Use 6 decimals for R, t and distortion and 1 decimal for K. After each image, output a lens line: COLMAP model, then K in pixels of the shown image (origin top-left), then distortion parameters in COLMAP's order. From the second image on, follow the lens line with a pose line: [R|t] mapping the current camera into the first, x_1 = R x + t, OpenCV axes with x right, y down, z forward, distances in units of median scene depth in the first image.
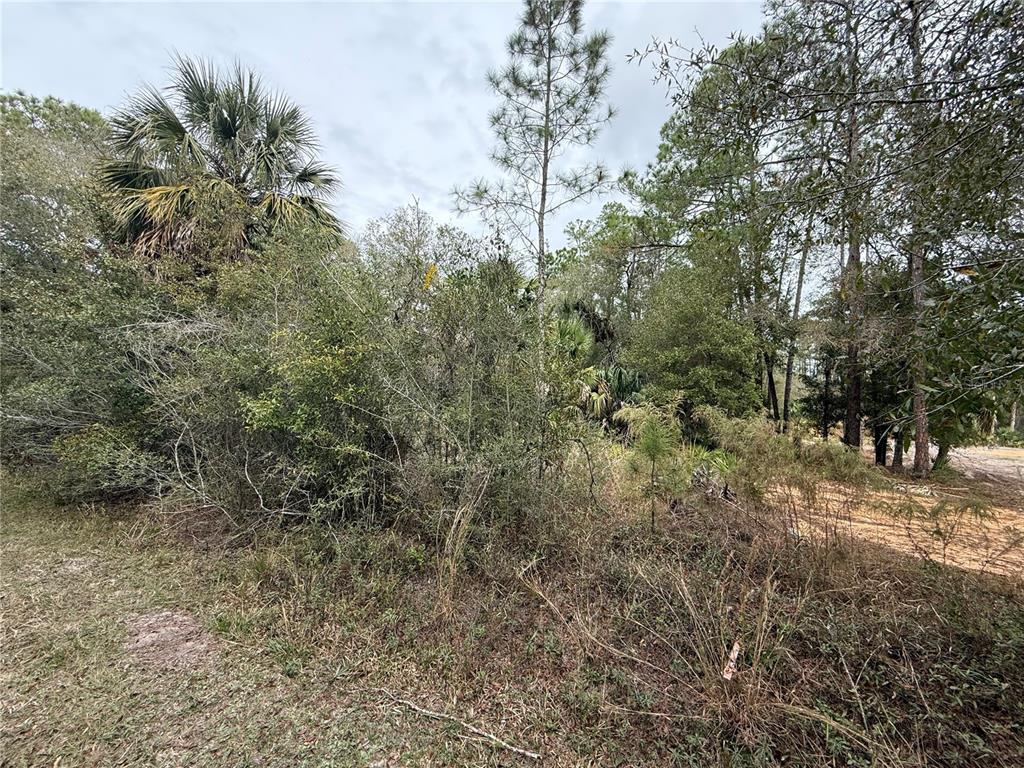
lens RADIAL K [[409.0, 0, 511.9], [0, 409.0, 383.4], [0, 0, 1]] dist [0.000005, -0.000108]
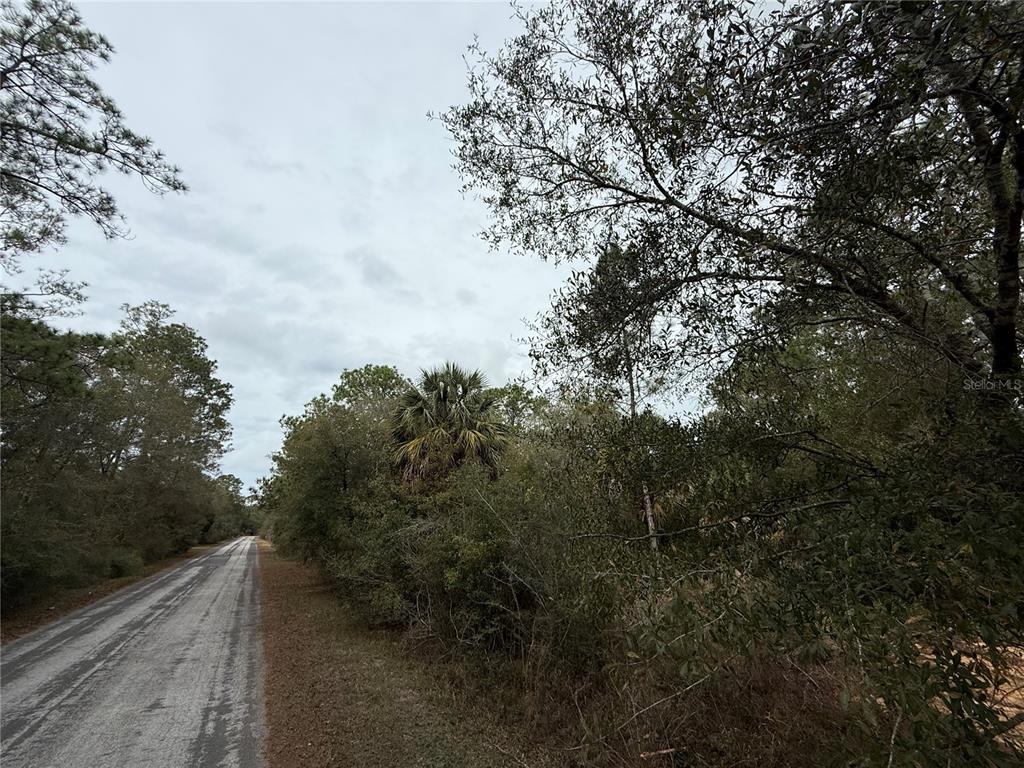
lens RADIAL K [[409.0, 0, 506.0], [0, 409.0, 384.7], [0, 0, 1]] dist [0.000005, -0.000108]
pose [[0.868565, -0.208194, -0.449723, 0.535737], [0.068150, 0.949032, -0.307723, -0.155864], [0.490868, 0.236628, 0.838484, -0.560771]]
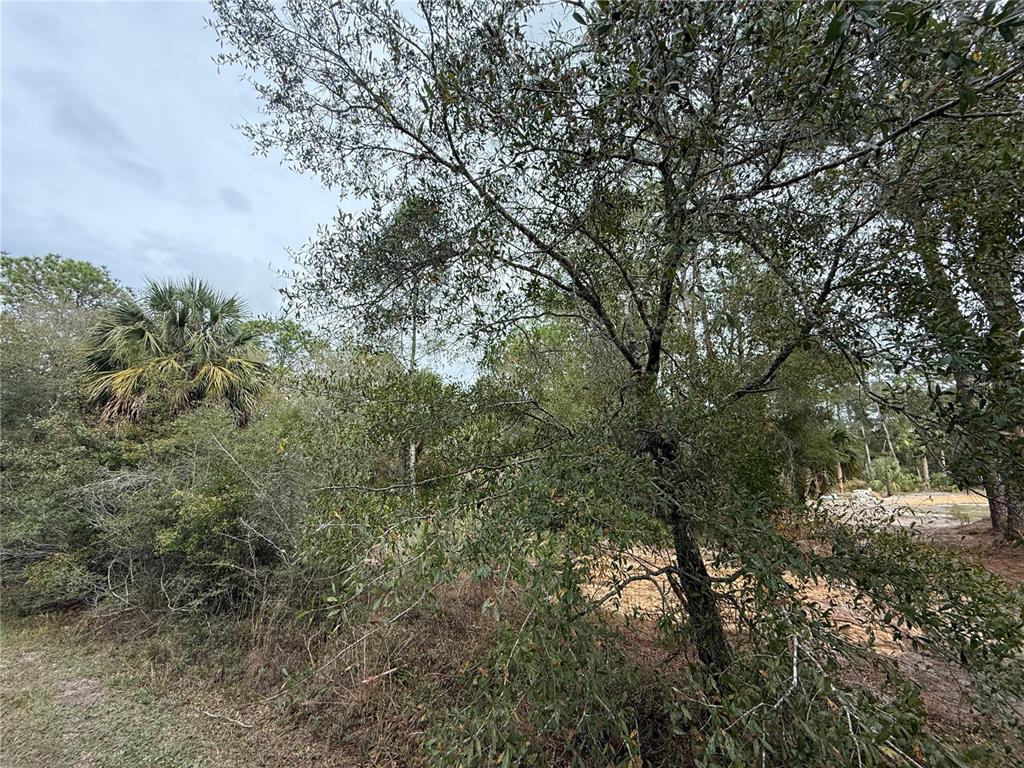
lens RADIAL K [[409.0, 0, 510.4], [0, 409.0, 384.9], [0, 0, 1]] dist [0.000005, -0.000108]
pose [[0.997949, -0.055986, 0.031035, 0.575452], [0.060338, 0.984614, -0.163996, -0.155852], [-0.021376, 0.165533, 0.985973, -0.560414]]
